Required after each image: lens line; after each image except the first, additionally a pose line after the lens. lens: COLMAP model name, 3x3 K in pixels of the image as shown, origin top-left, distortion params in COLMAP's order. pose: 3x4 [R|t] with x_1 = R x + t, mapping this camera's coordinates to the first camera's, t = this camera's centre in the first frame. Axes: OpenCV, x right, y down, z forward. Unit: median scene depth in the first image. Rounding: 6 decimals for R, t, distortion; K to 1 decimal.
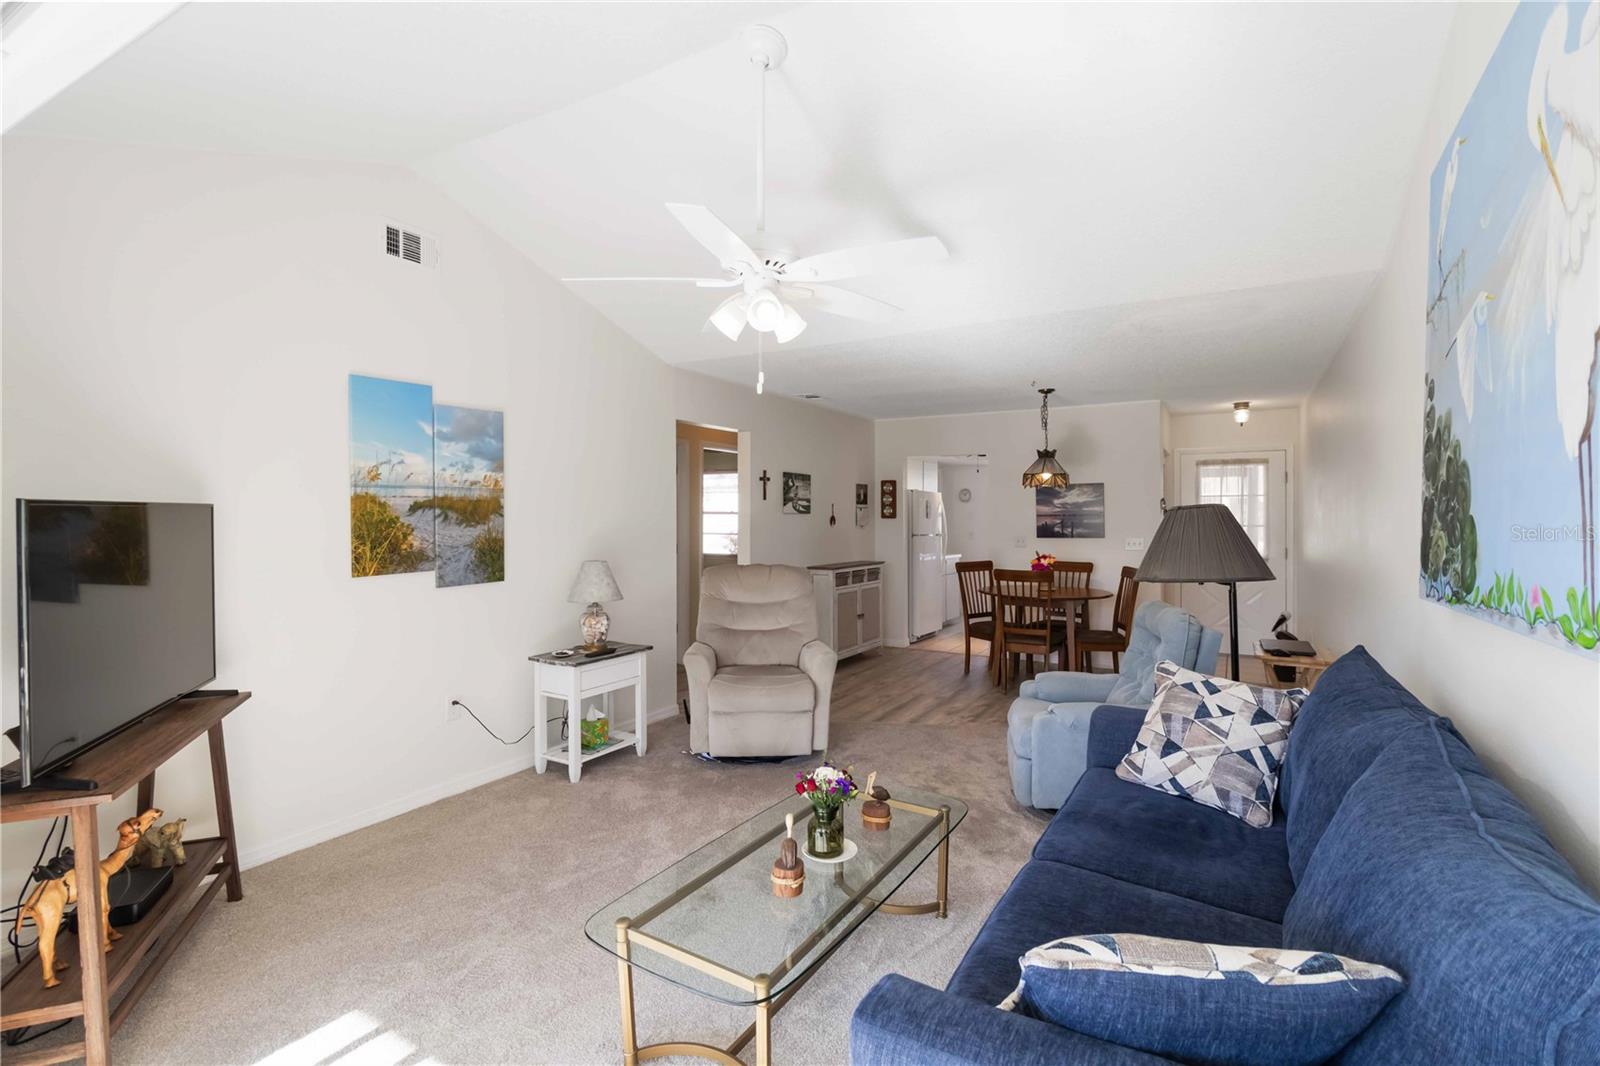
lens RADIAL K [[729.6, 0, 795.4], [0, 729.6, 515.4], [0, 0, 1]] dist [0.001857, -0.000235]
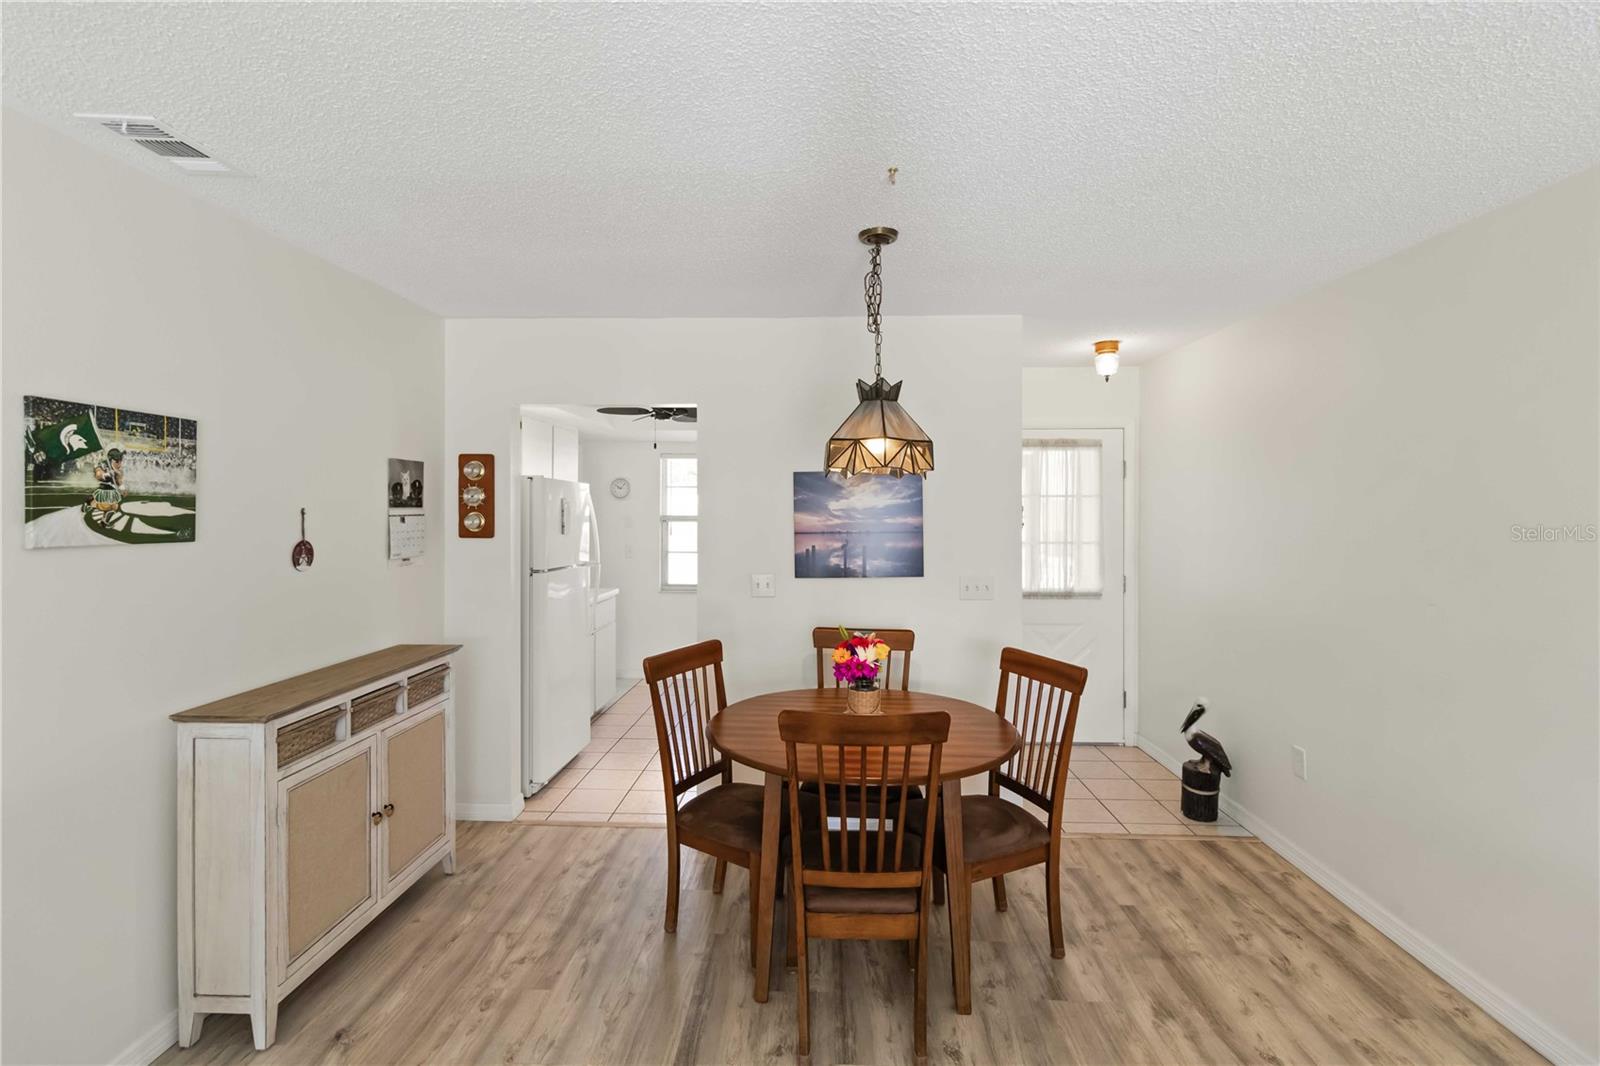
lens RADIAL K [[729.6, 0, 795.4], [0, 729.6, 515.4], [0, 0, 1]] dist [0.001857, -0.000235]
pose [[0.876473, -0.002687, 0.481443, 0.095195], [-0.002532, 0.999945, 0.010189, -0.017186], [-0.481444, -0.010149, 0.876418, 0.578805]]
